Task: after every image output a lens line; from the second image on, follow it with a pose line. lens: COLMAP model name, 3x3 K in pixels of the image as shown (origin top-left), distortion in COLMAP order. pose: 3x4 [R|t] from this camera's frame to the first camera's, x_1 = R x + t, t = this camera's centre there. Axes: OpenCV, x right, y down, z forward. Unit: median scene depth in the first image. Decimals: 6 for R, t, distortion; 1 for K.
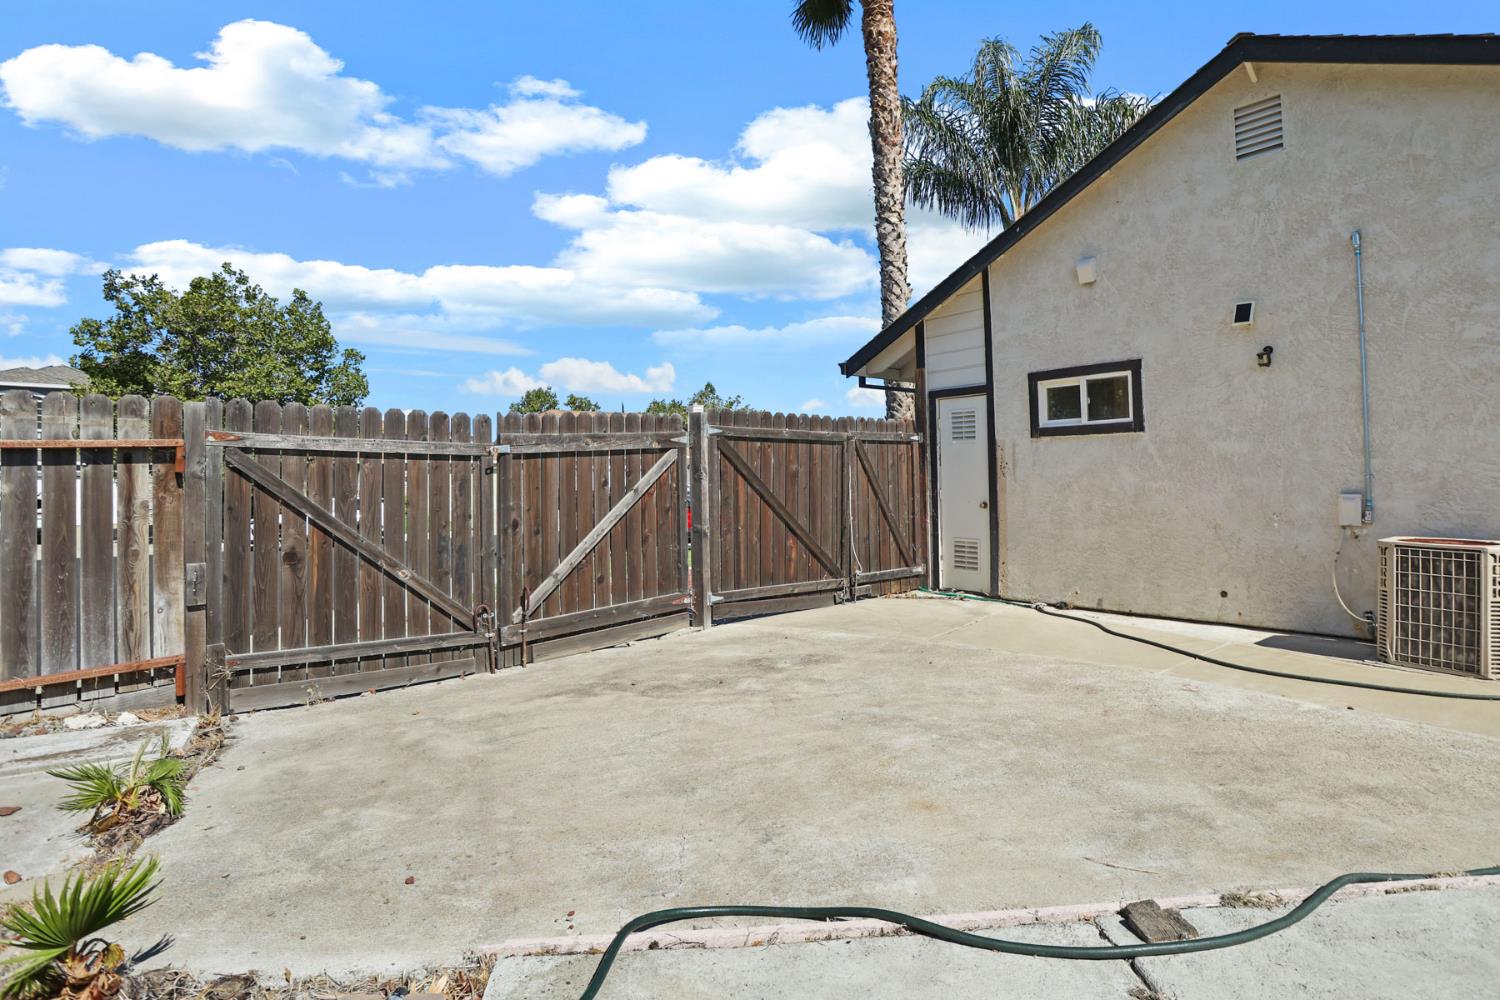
lens RADIAL K [[739.7, 0, 760.5], [0, 739.7, 484.2], [0, 0, 1]] dist [-0.068179, 0.029248]
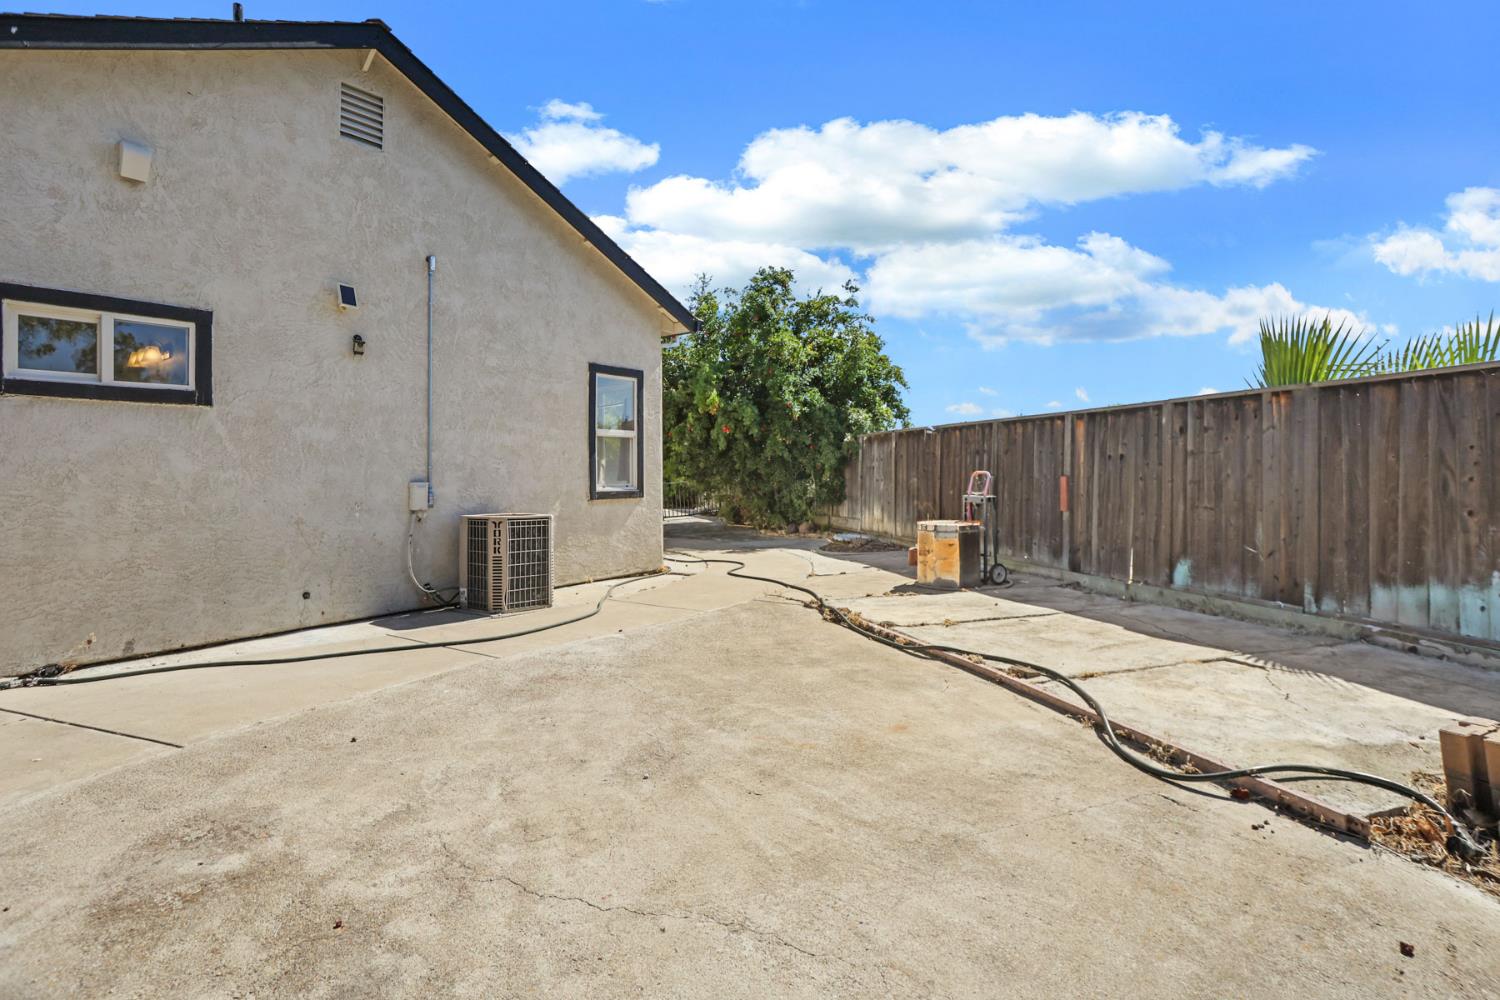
lens RADIAL K [[739.7, 0, 760.5], [0, 739.7, 484.2], [0, 0, 1]] dist [-0.068179, 0.029248]
pose [[-0.237006, 0.003467, 0.971502, -0.392626], [0.020353, 0.999792, 0.001397, 0.023902], [-0.971295, 0.020104, -0.237027, 0.685929]]
